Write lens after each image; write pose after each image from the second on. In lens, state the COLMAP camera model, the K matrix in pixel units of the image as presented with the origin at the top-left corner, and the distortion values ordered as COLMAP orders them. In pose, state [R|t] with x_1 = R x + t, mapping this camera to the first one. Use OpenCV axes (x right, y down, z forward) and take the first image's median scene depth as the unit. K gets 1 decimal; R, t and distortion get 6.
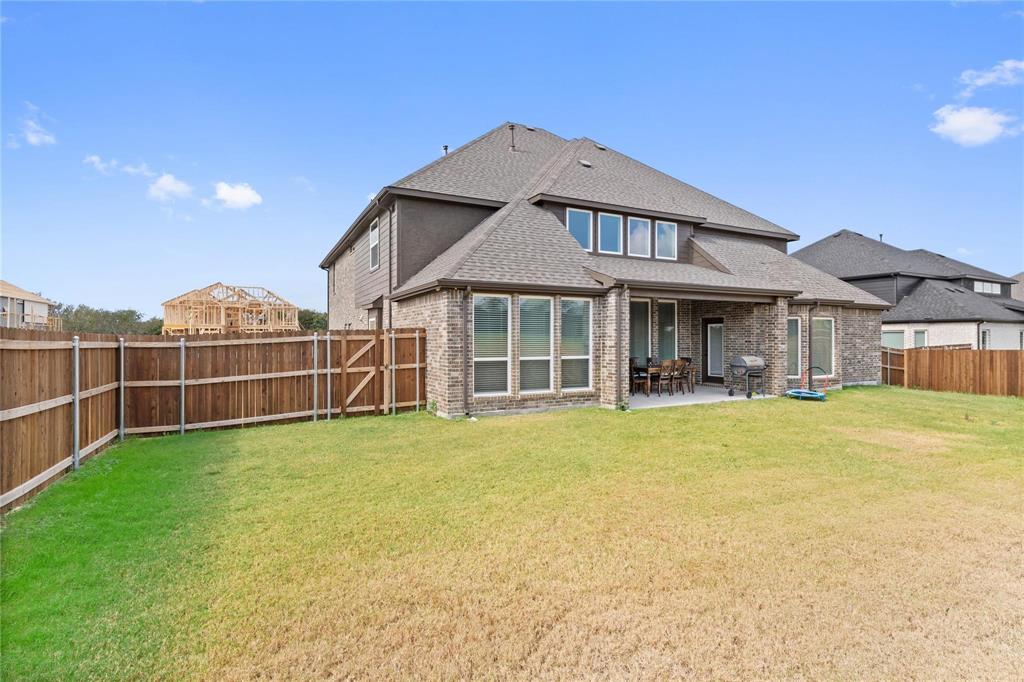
lens RADIAL K [[499.7, 0, 513.8], [0, 499.7, 343.6], [0, 0, 1]] dist [-0.027779, -0.000144]
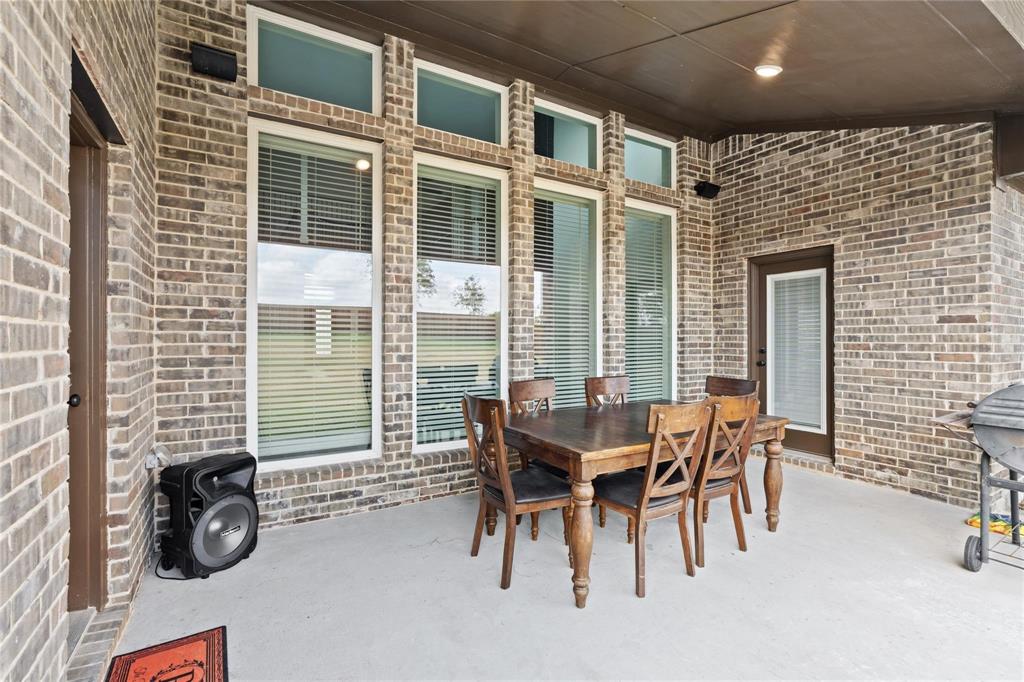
lens RADIAL K [[461.4, 0, 510.9], [0, 461.4, 340.8], [0, 0, 1]] dist [-0.005197, 0.000206]
pose [[0.997906, 0.001401, 0.064671, 0.245540], [-0.001192, 0.999994, -0.003270, 0.009970], [-0.064675, 0.003186, 0.997901, 0.884126]]
